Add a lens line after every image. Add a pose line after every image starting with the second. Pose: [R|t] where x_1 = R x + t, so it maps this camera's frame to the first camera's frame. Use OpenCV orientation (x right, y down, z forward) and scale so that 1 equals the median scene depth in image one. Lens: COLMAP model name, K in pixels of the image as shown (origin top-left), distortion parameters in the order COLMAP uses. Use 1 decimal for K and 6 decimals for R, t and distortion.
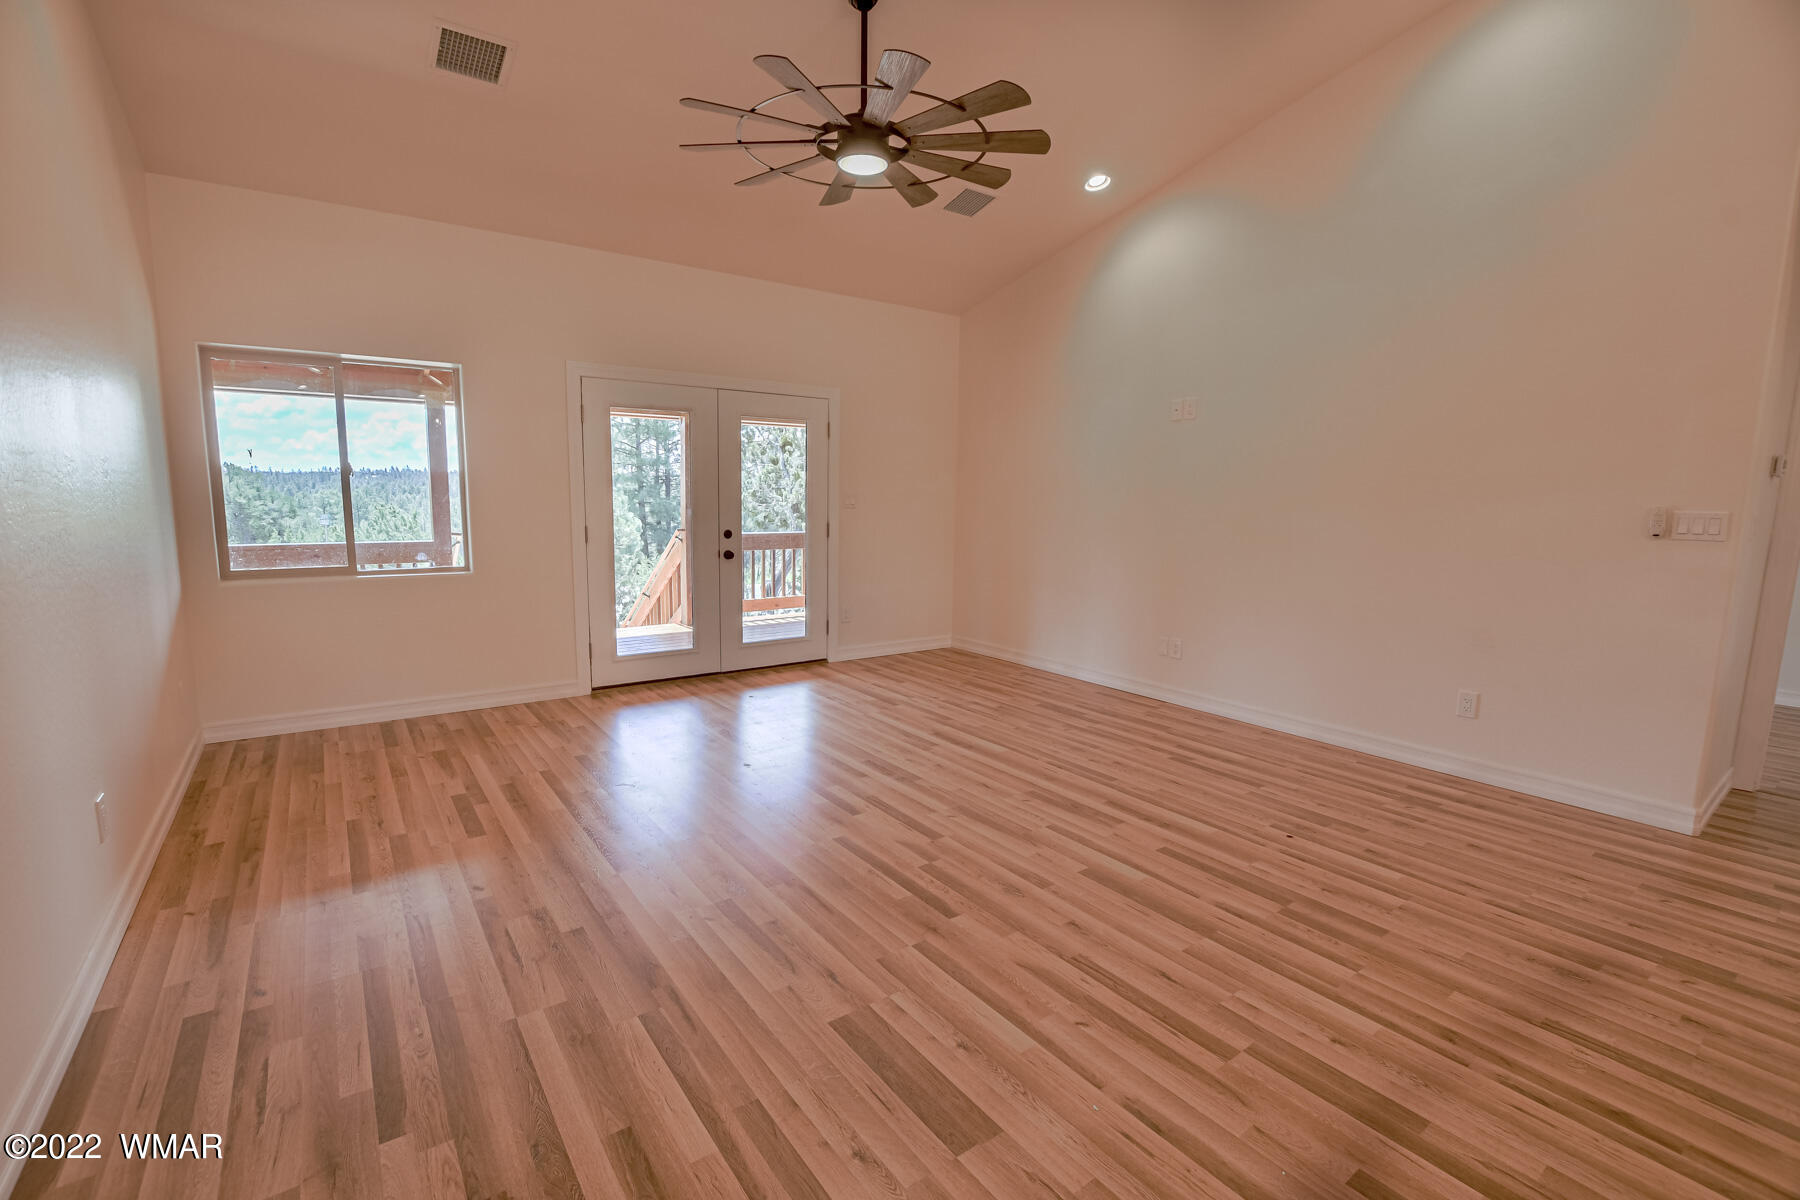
lens RADIAL K [[791.1, 0, 899.0], [0, 791.1, 598.1], [0, 0, 1]] dist [-0.025953, 0.002091]
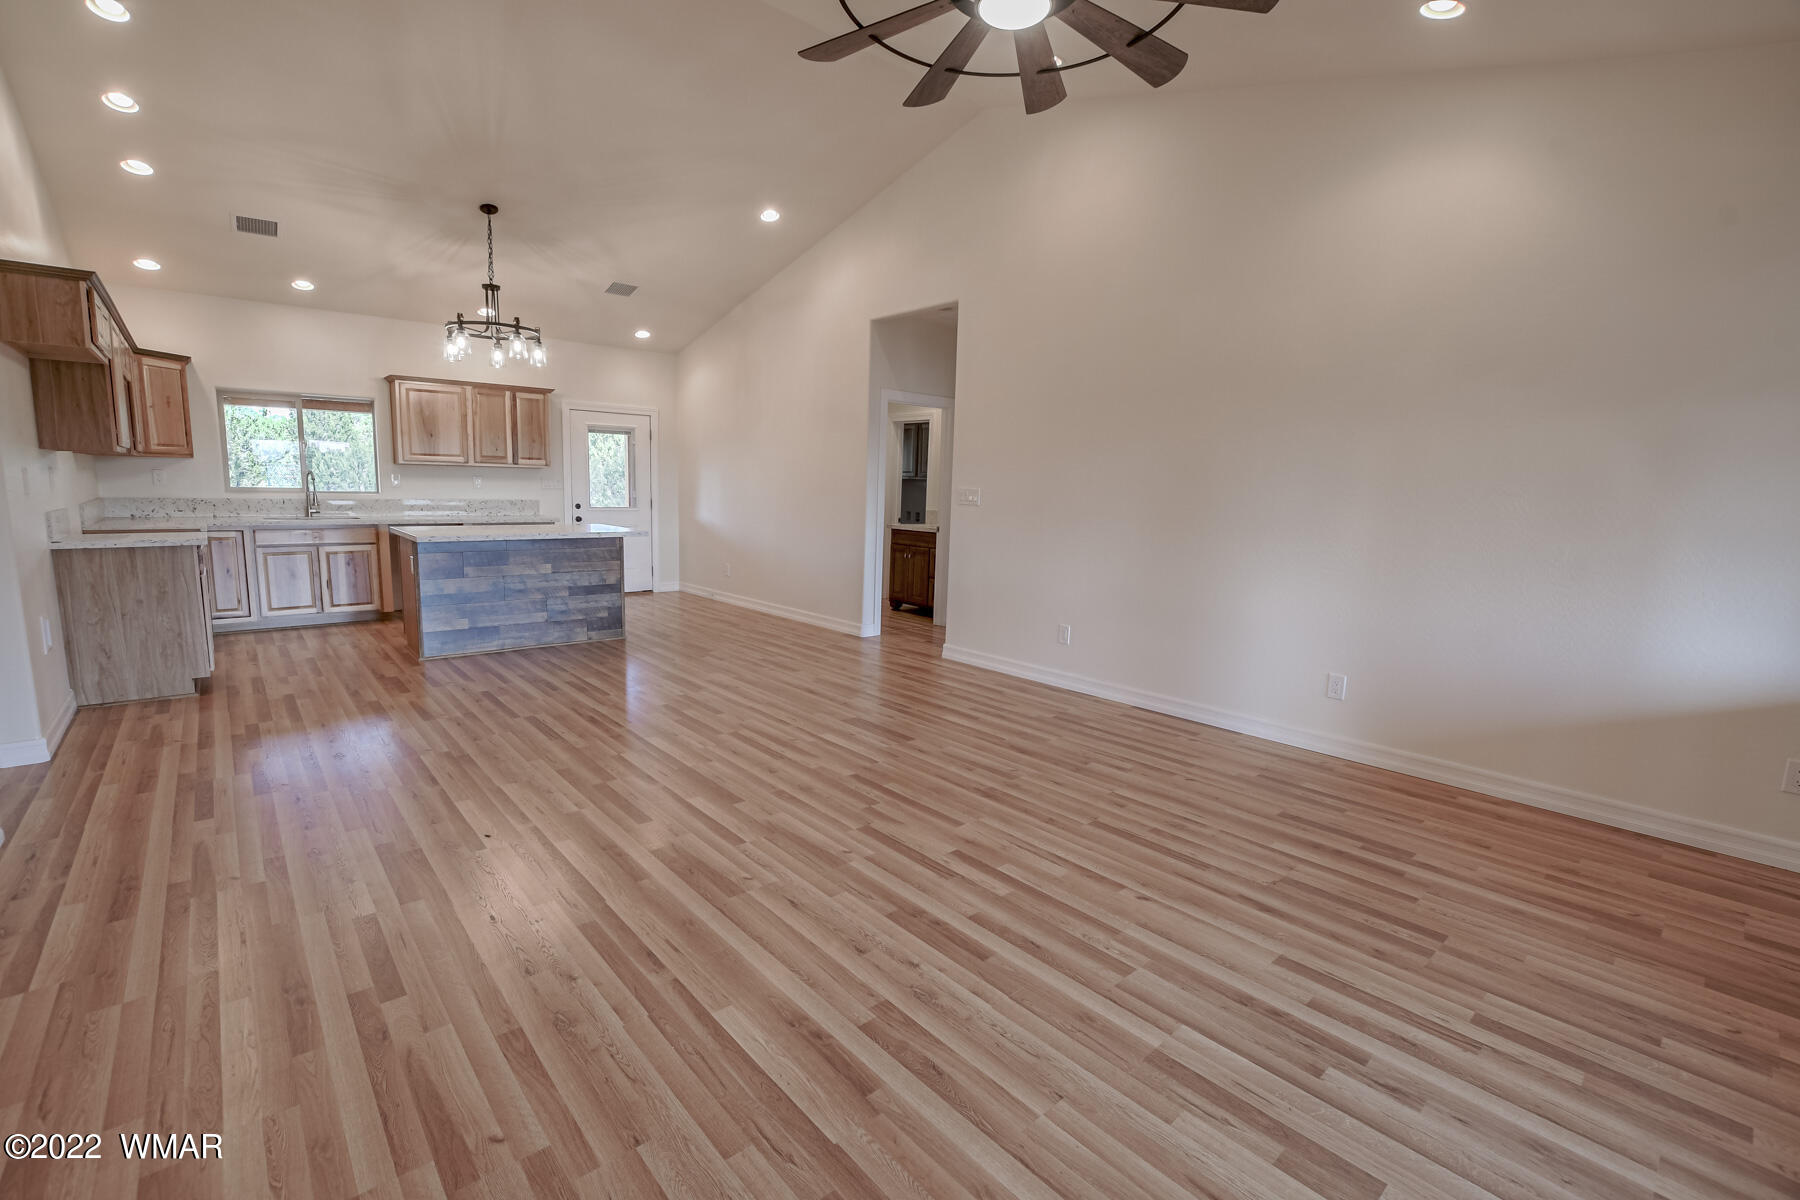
lens RADIAL K [[791.1, 0, 894.2], [0, 791.1, 605.8], [0, 0, 1]] dist [-0.025953, 0.002091]
pose [[-0.995634, -0.028578, -0.088857, 0.101688], [-0.052333, 0.959185, 0.277896, -0.236421], [0.077288, 0.281333, -0.956493, 1.786711]]
